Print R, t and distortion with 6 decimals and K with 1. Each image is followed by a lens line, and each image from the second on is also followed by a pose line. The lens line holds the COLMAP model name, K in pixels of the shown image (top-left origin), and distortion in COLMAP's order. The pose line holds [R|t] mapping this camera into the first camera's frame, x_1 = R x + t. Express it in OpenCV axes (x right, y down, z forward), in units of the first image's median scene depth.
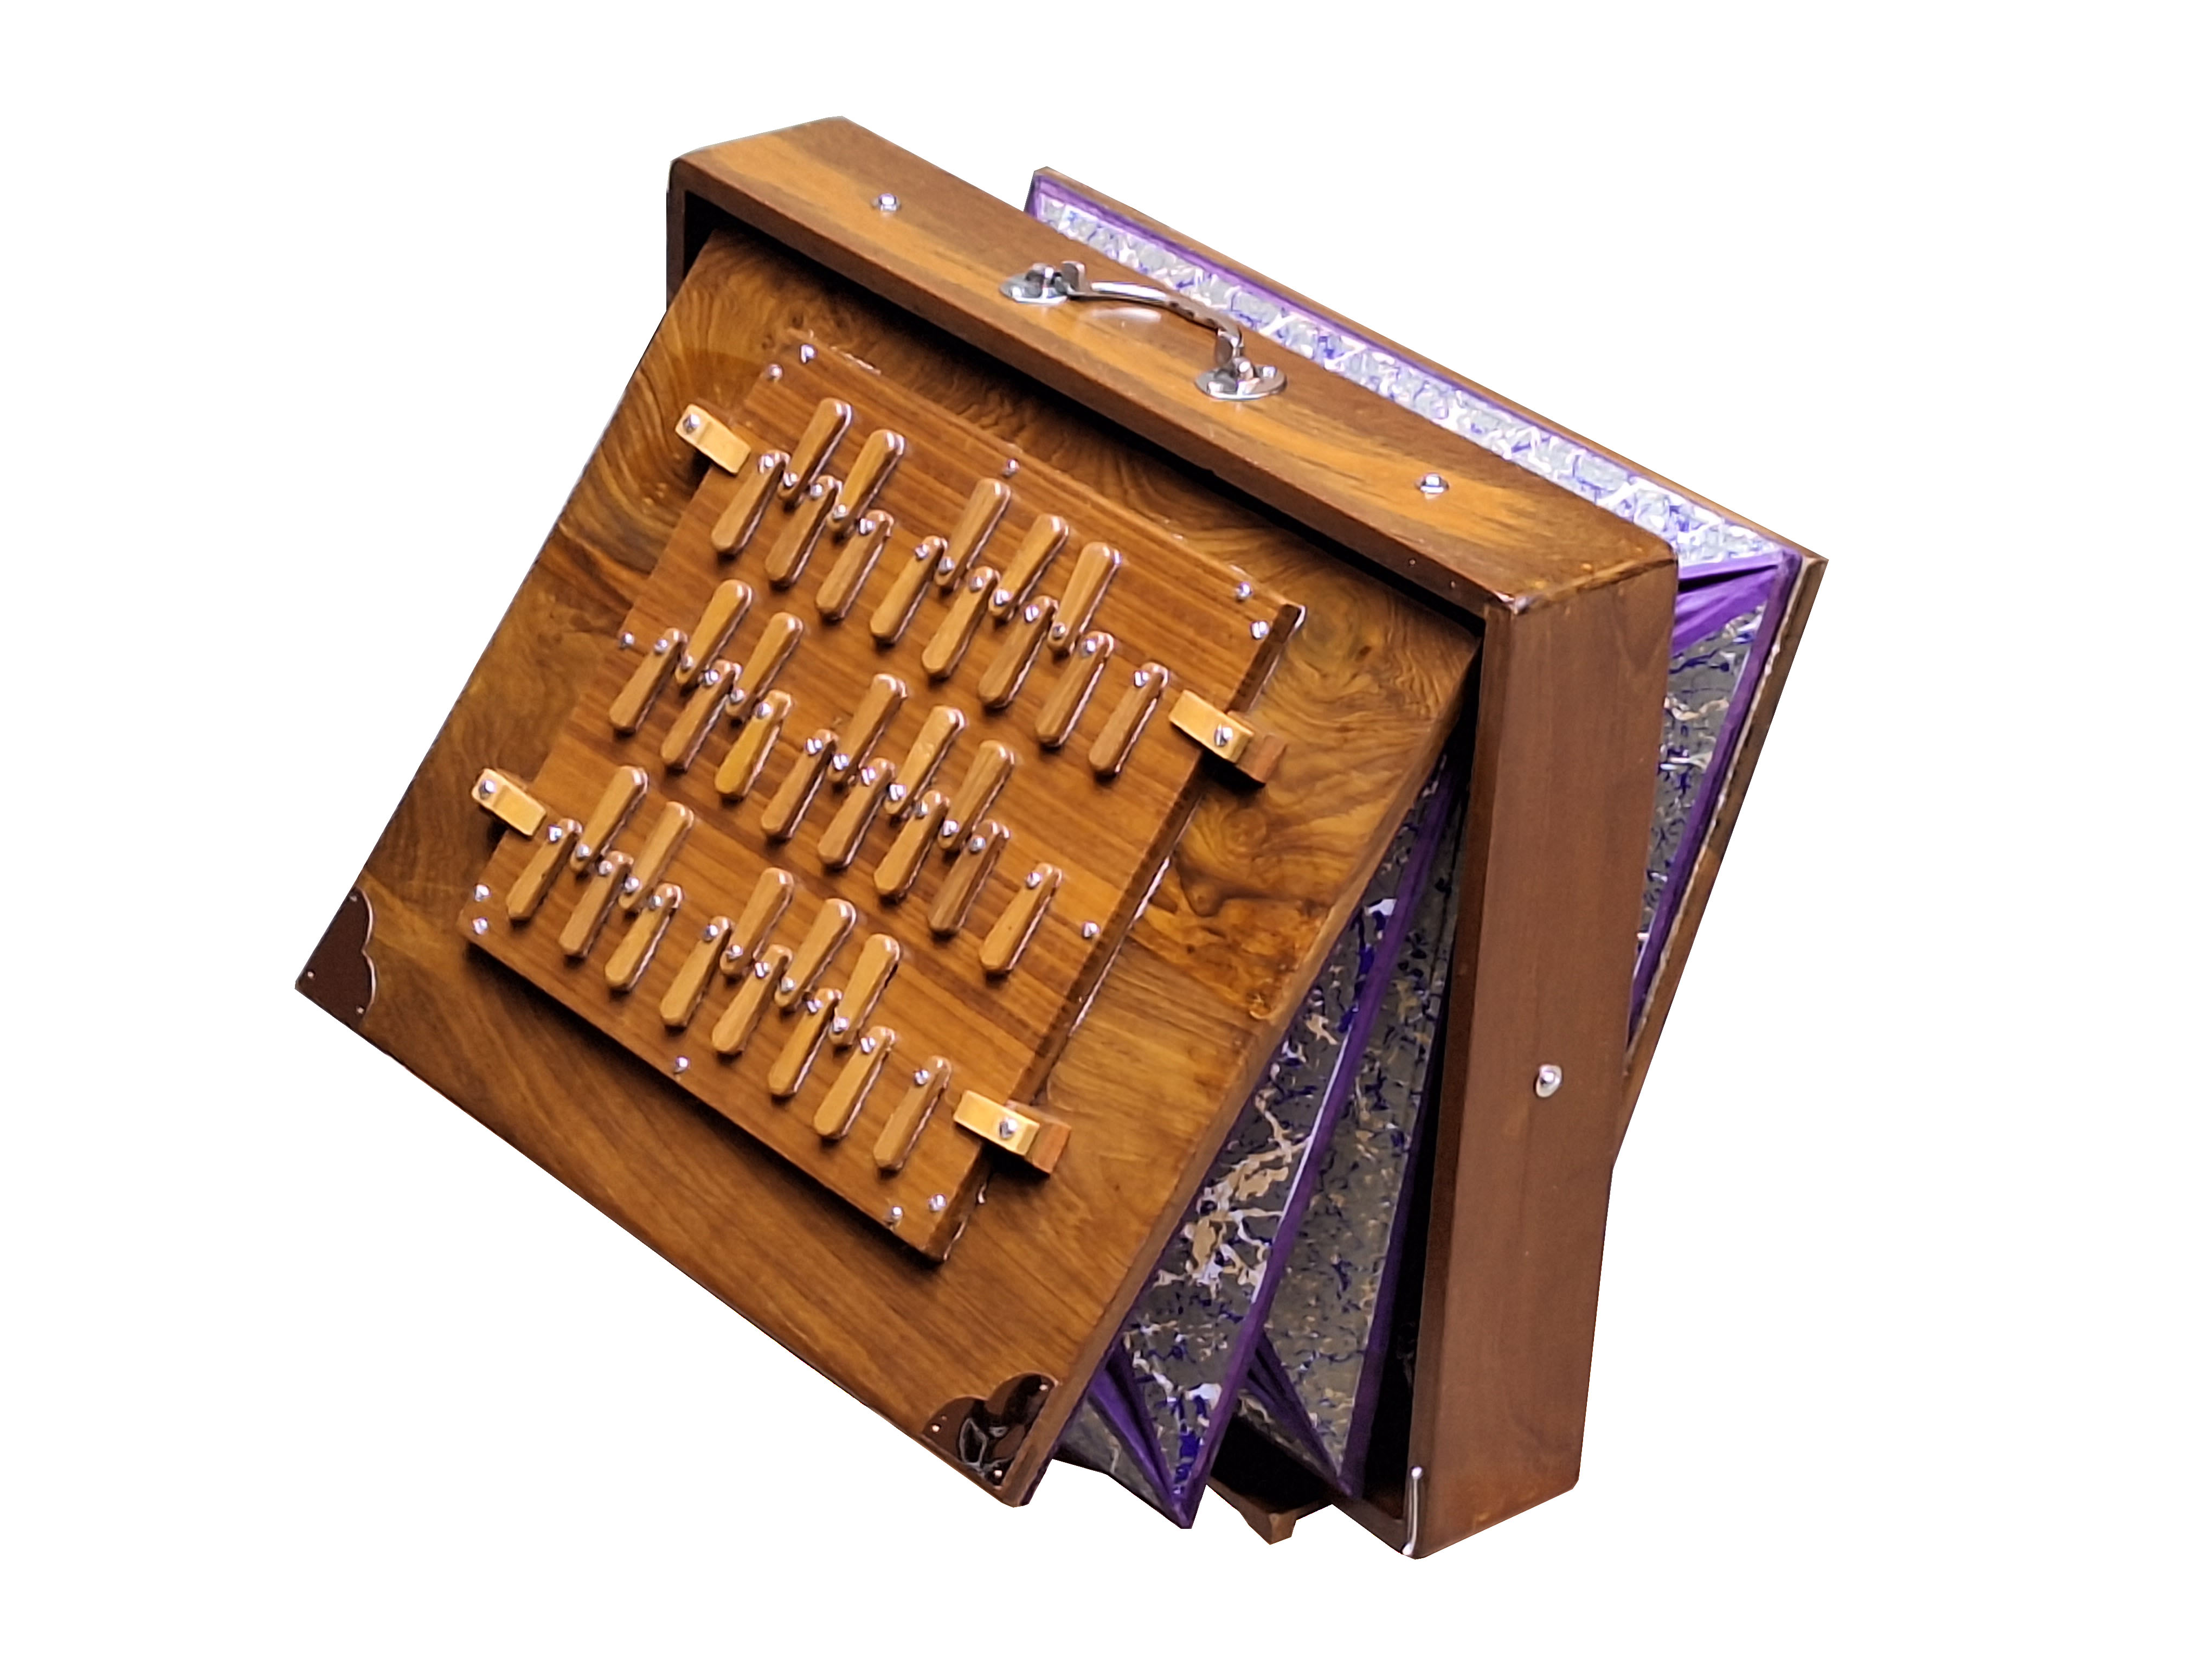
lens RADIAL K [[6146.1, 0, 1106.0], [0, 6146.1, 829.5], [0, 0, 1]] dist [0.139979, 0.881184]
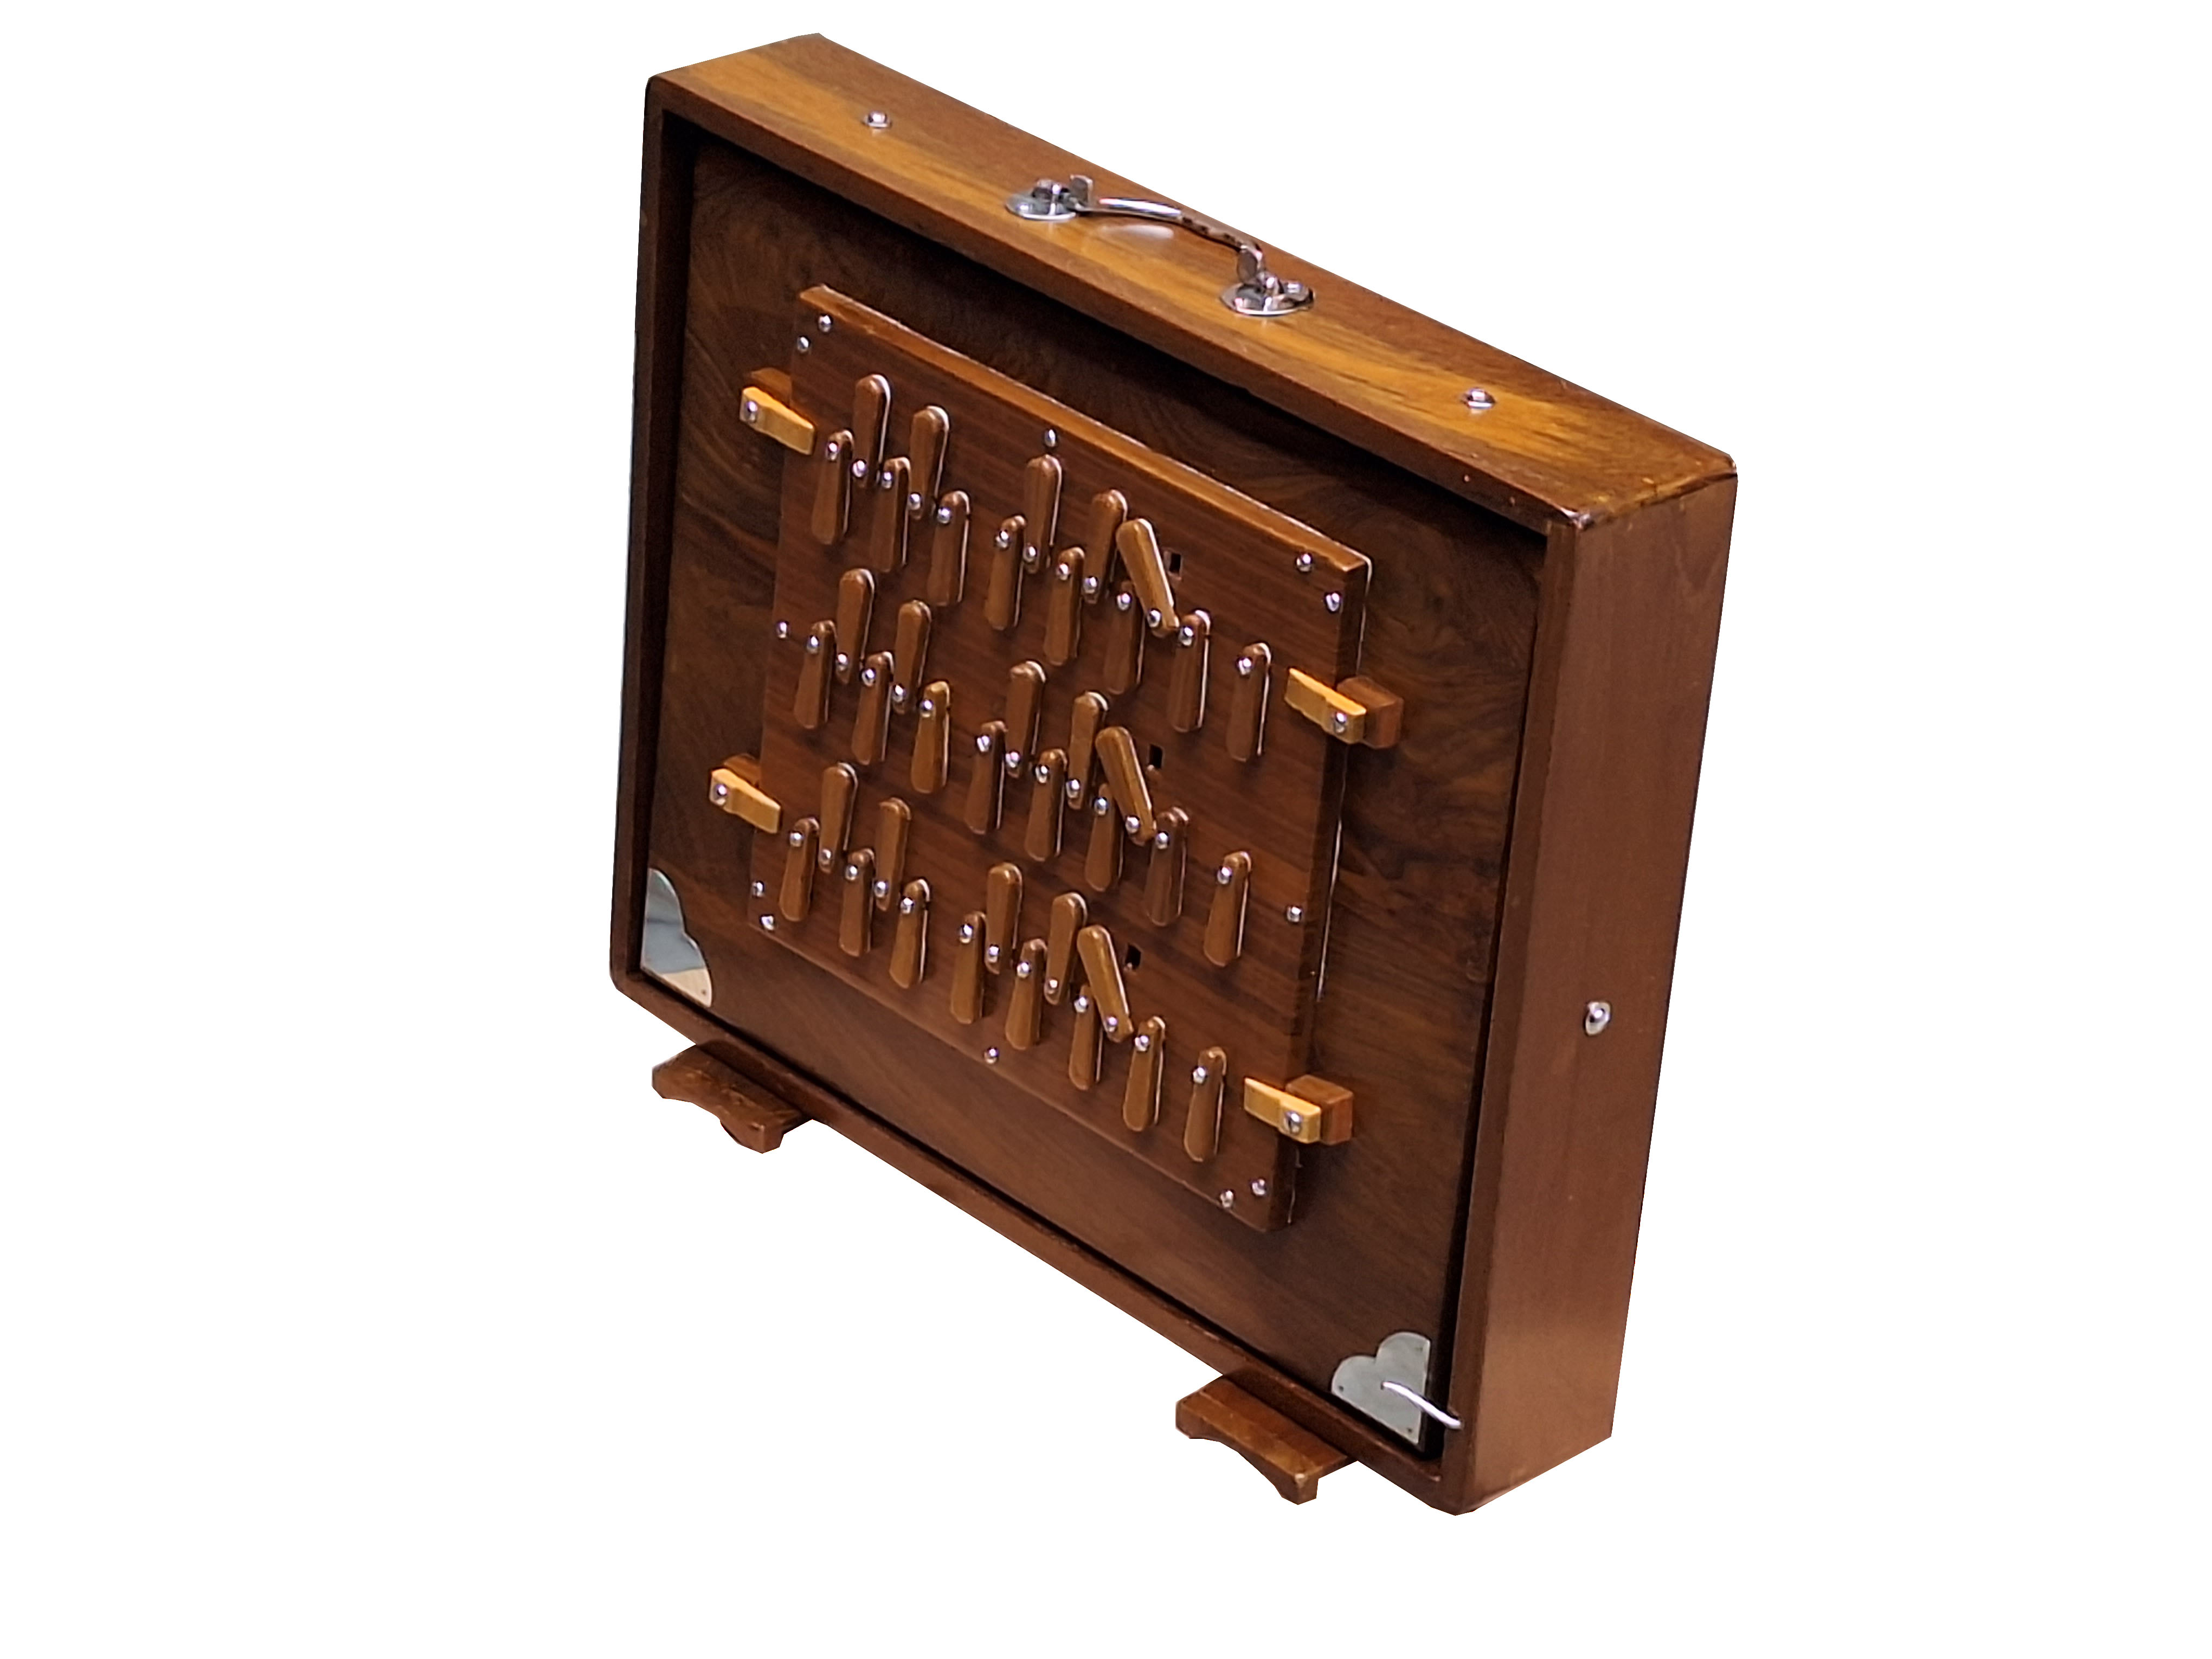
lens RADIAL K [[6146.1, 0, 1106.0], [0, 6146.1, 829.5], [0, 0, 1]] dist [0.139979, 0.881184]
pose [[0.912536, -0.333393, -0.236910, 0.204600], [0.399011, 0.852904, 0.336668, -0.333908], [0.089819, -0.401752, 0.911333, 0.092865]]
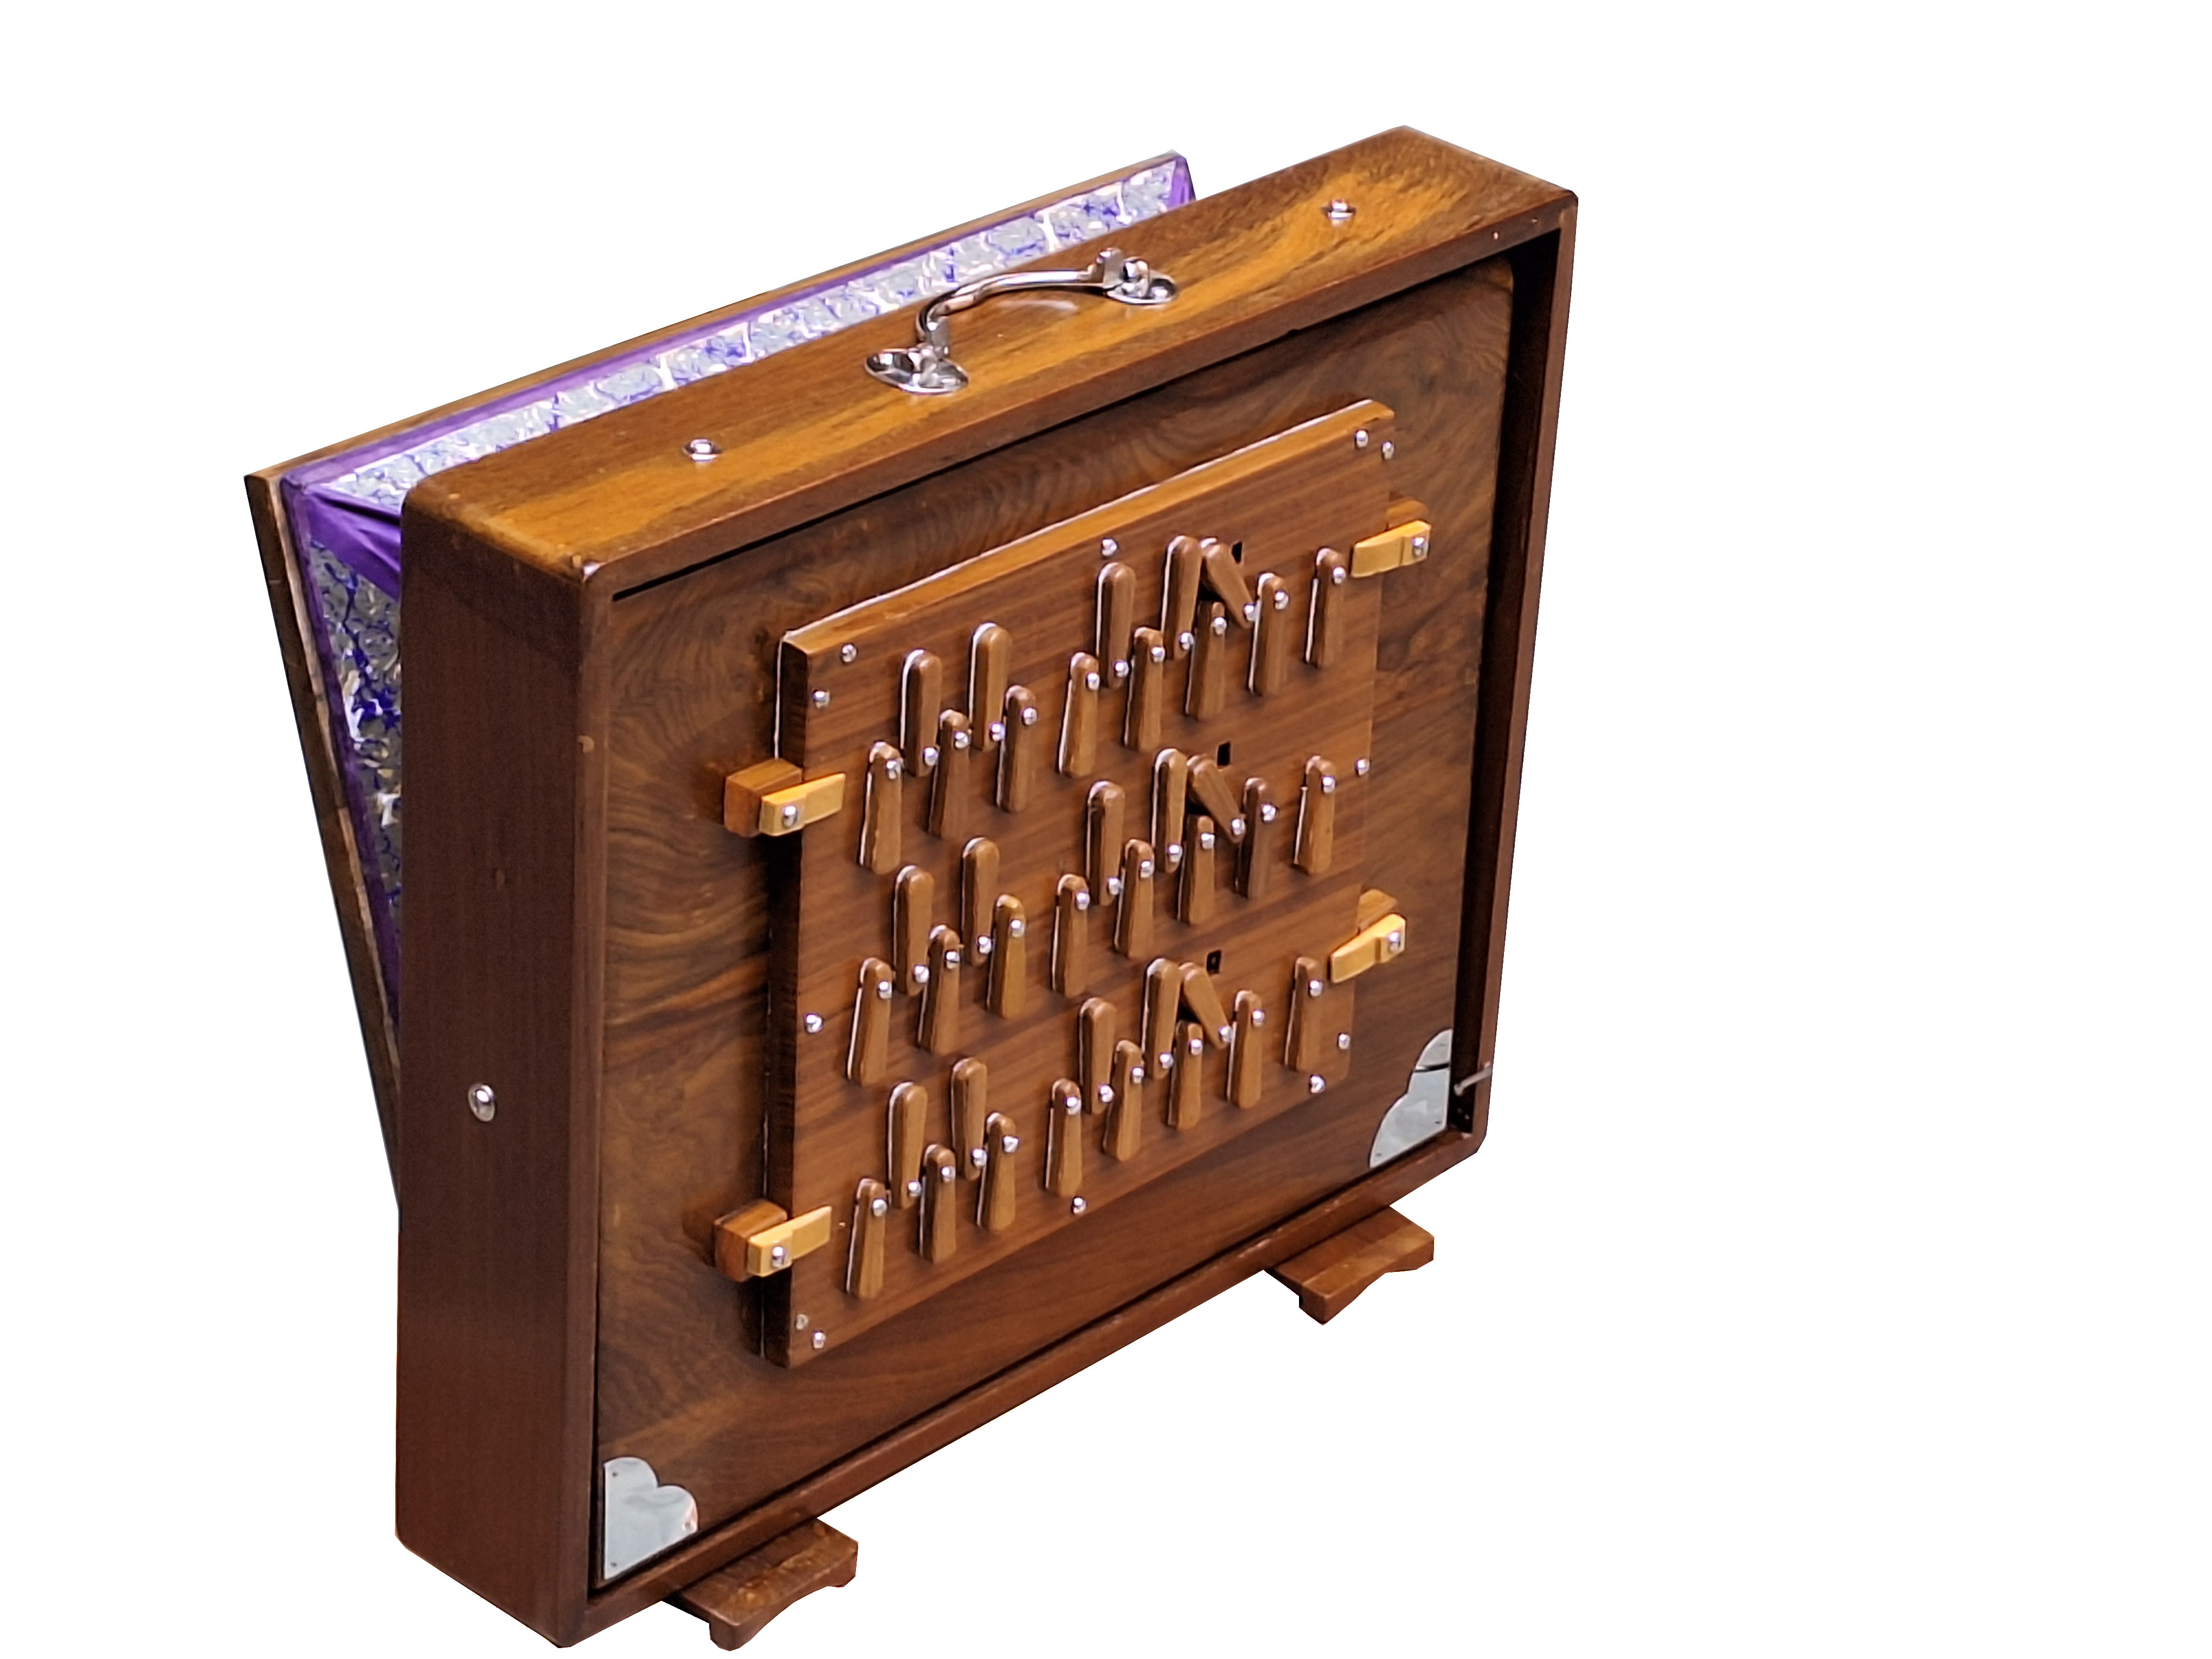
lens RADIAL K [[6146.1, 0, 1106.0], [0, 6146.1, 829.5], [0, 0, 1]] dist [0.139979, 0.881184]
pose [[0.021191, -0.829807, 0.557649, -0.556212], [0.006202, 0.557872, 0.829904, -0.789010], [-0.999756, -0.014128, 0.016968, 0.998233]]
